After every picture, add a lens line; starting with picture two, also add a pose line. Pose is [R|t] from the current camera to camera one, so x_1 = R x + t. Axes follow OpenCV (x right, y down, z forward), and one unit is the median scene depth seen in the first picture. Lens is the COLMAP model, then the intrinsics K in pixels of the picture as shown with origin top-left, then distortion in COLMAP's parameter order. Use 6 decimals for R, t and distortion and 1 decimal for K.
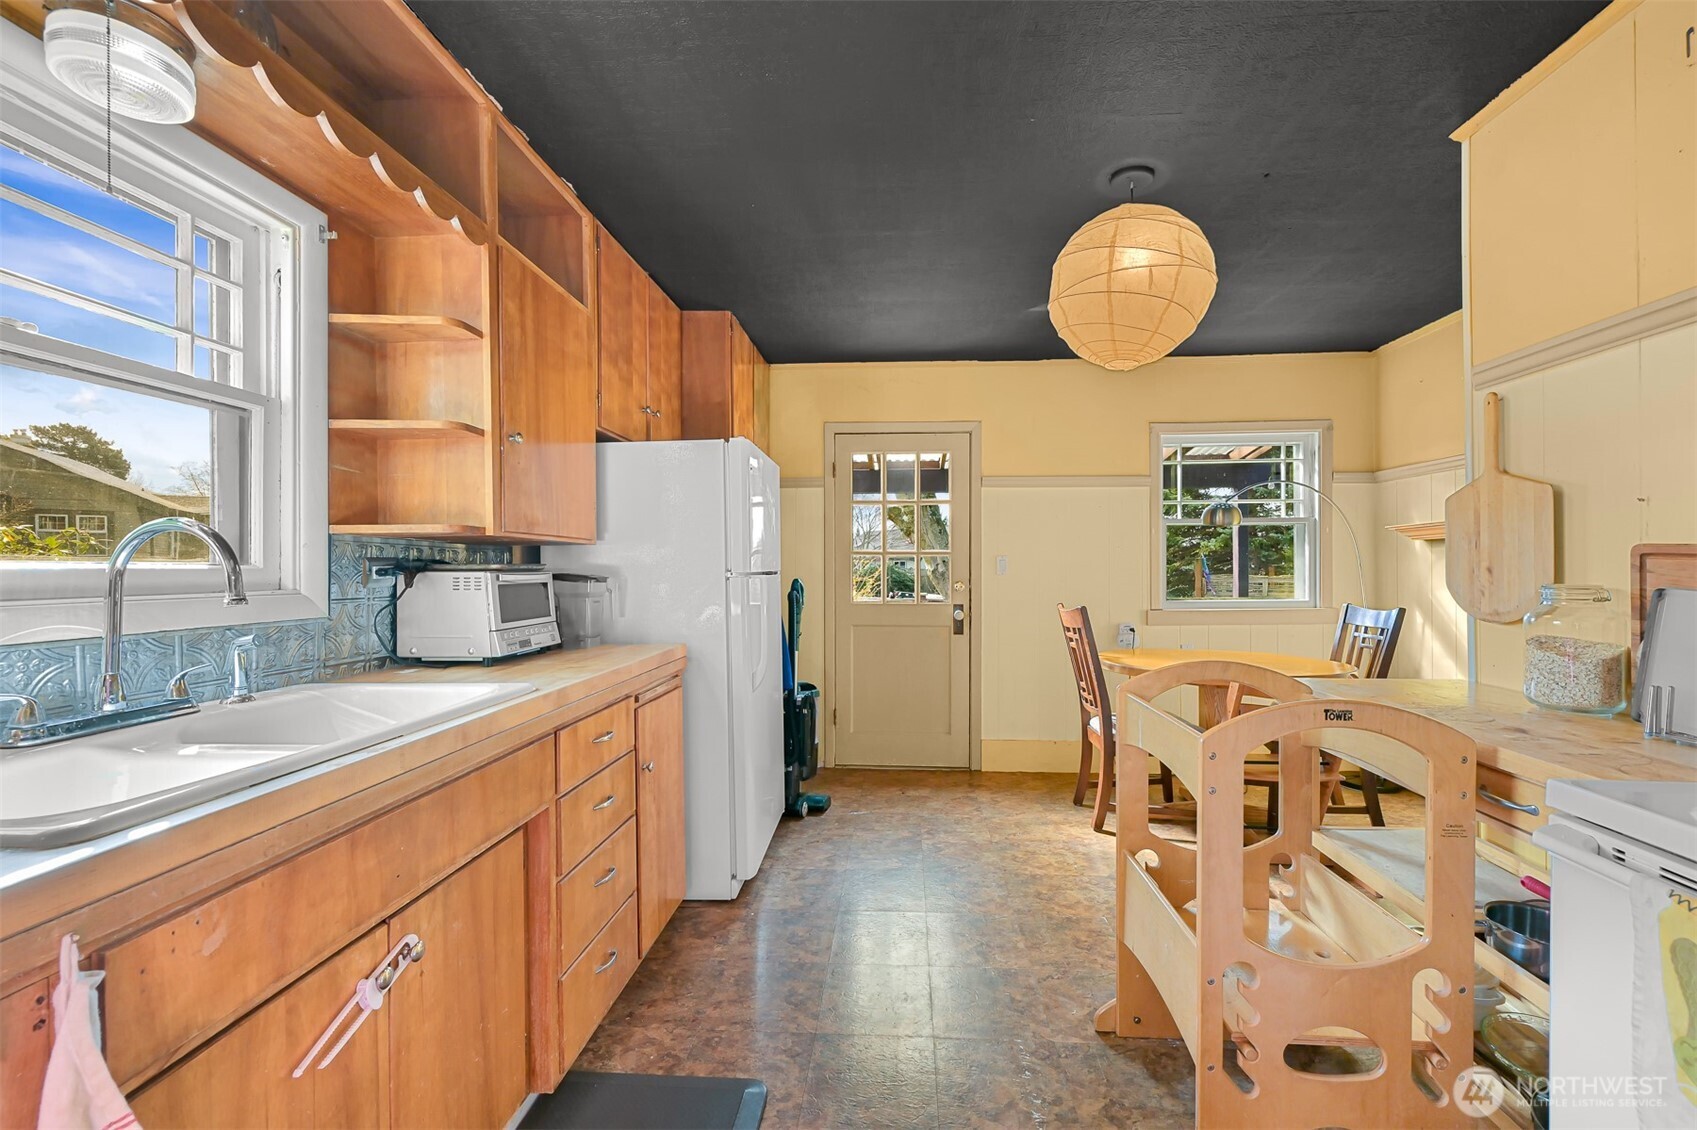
lens RADIAL K [[670.6, 0, 857.5], [0, 670.6, 567.6], [0, 0, 1]] dist [-0.000861, 0.000385]
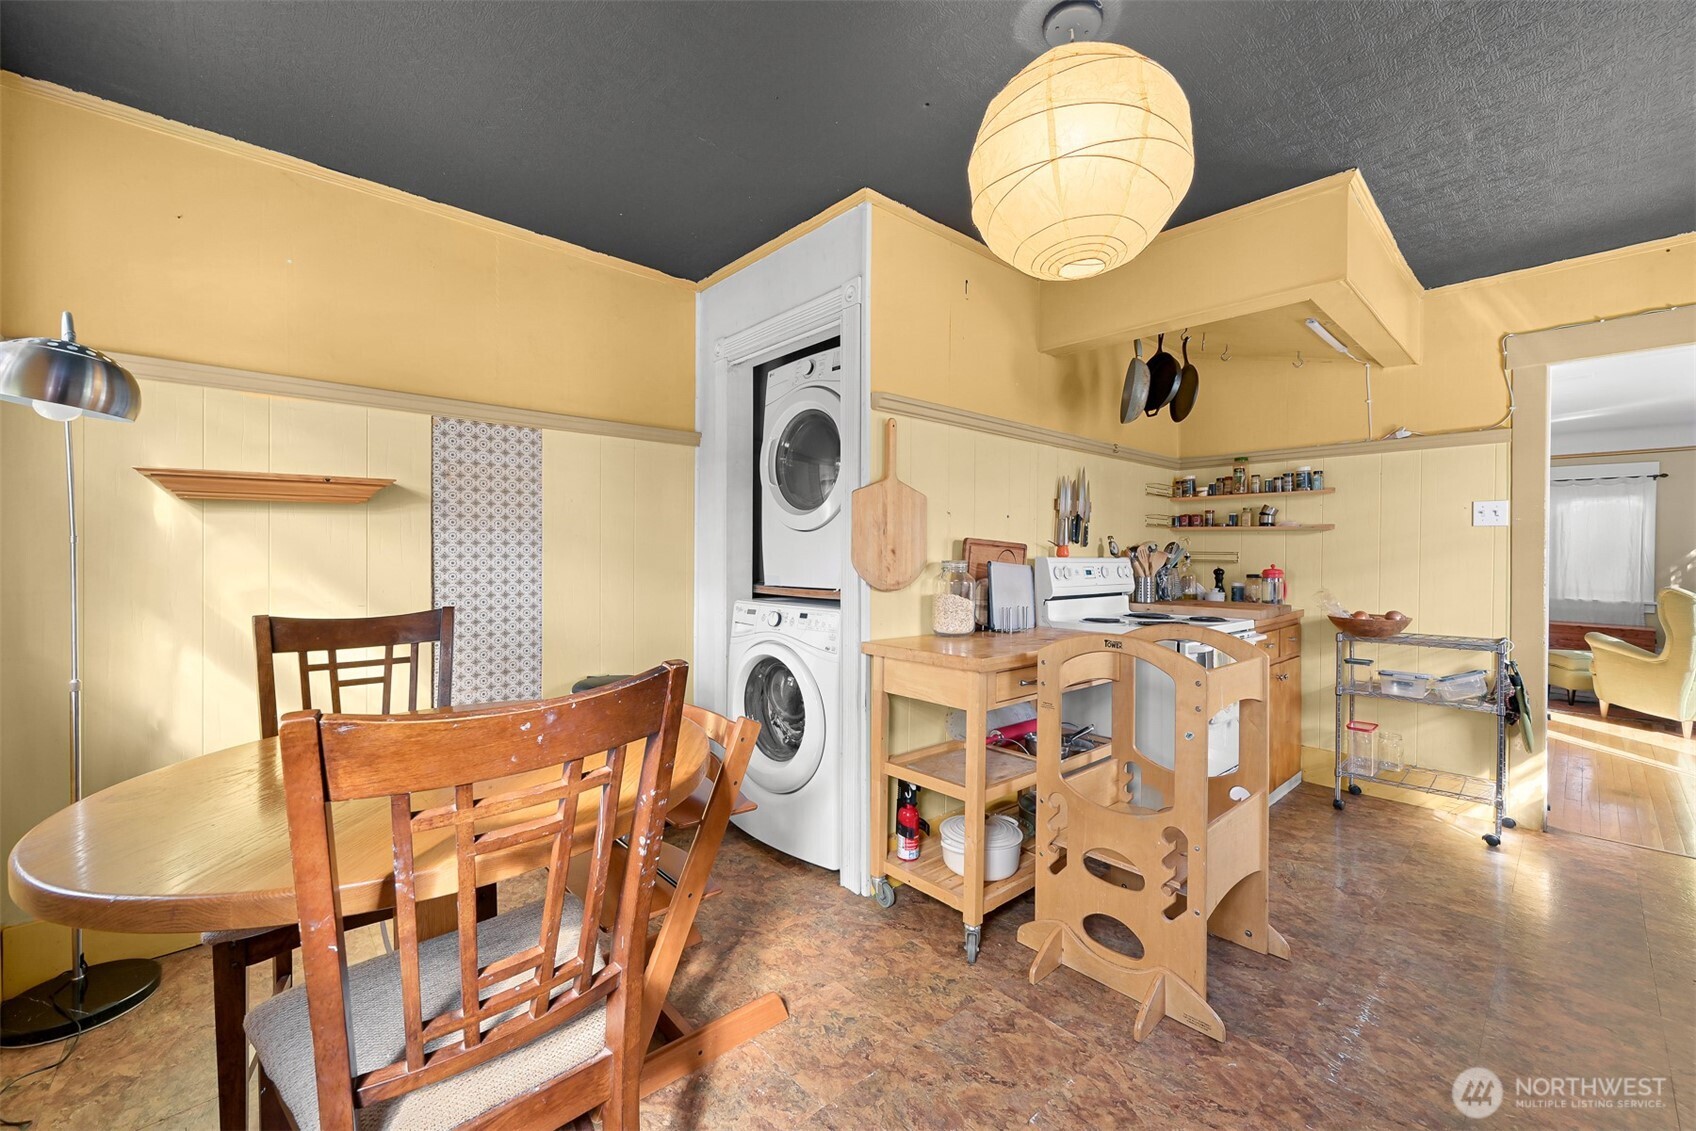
lens RADIAL K [[662.2, 0, 853.1], [0, 662.2, 554.7], [0, 0, 1]] dist [-0.000501, -0.000168]
pose [[-0.723108, -0.004277, 0.690722, 0.054334], [-0.004139, 0.999990, 0.001859, 0.004475], [-0.690723, -0.001515, -0.723118, 1.183223]]
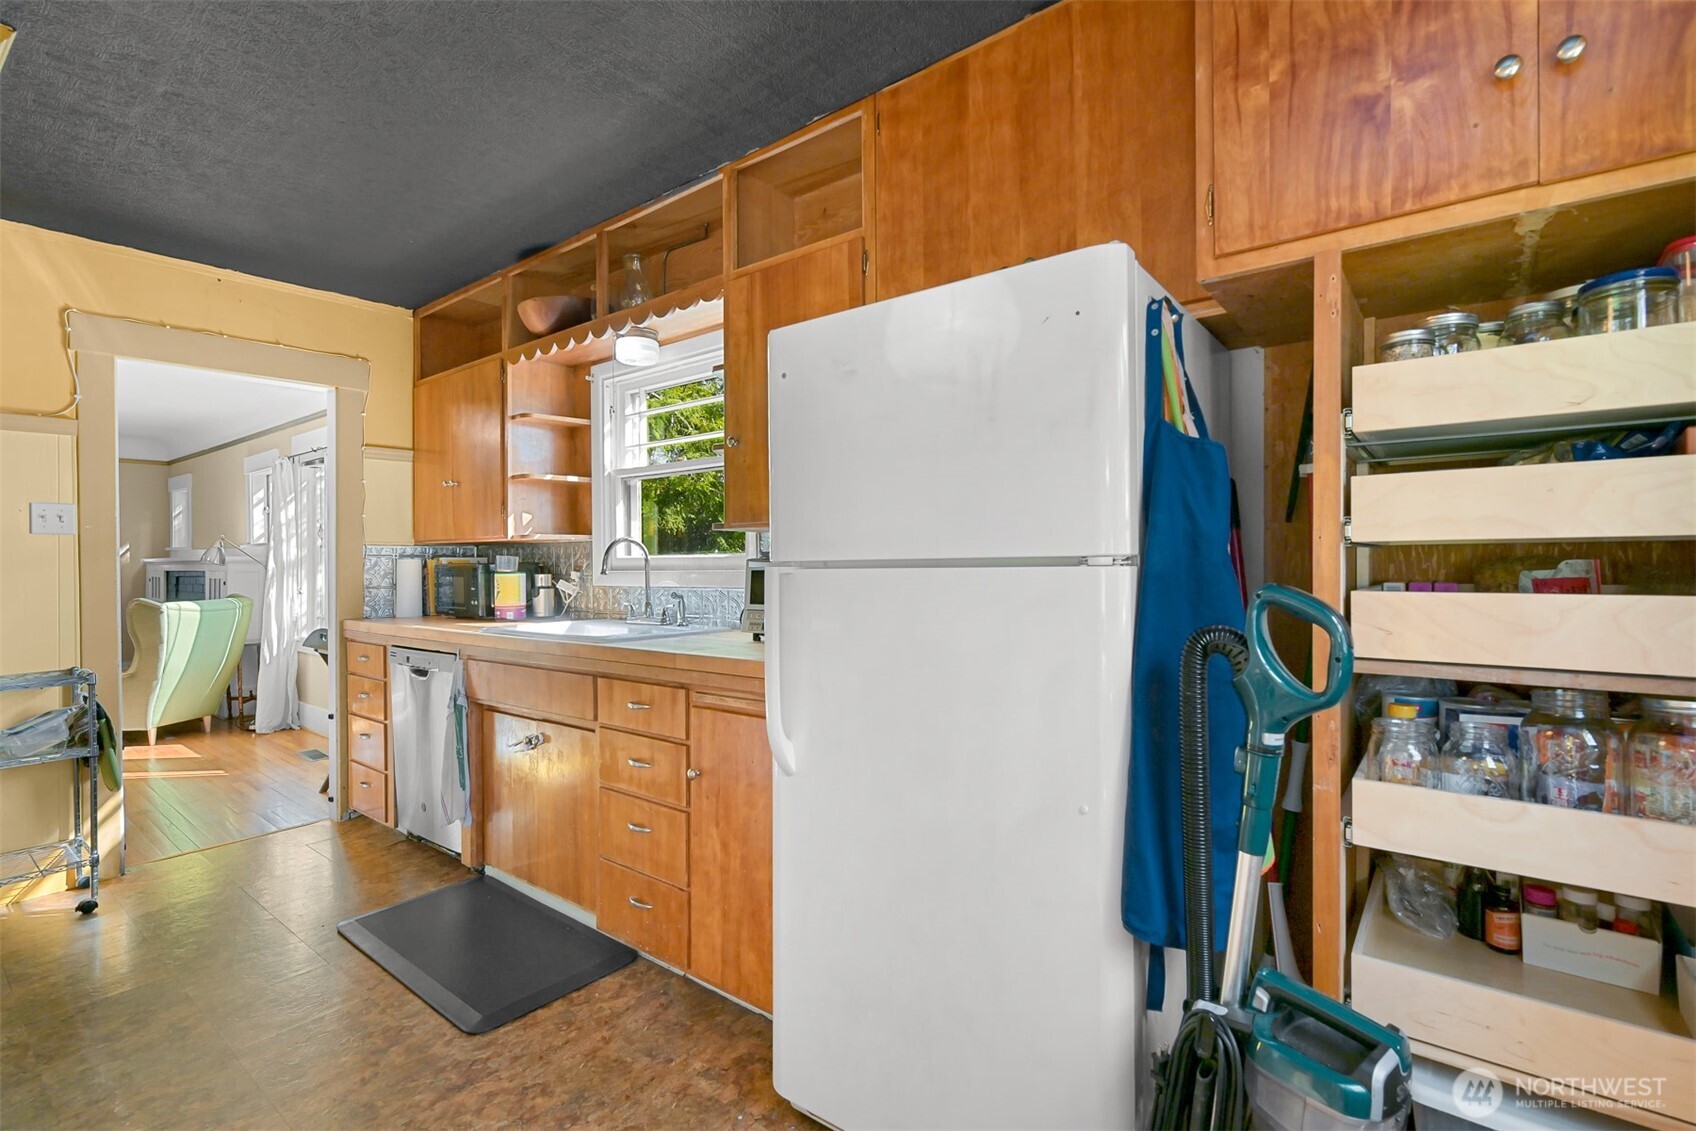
lens RADIAL K [[785.3, 0, 848.0], [0, 785.3, 565.5], [0, 0, 1]] dist [0.001169, -0.000027]
pose [[-0.572226, 0.017339, -0.819913, 0.287295], [0.015295, 0.999828, 0.010469, 0.003109], [0.819954, -0.006550, -0.572393, 1.166388]]
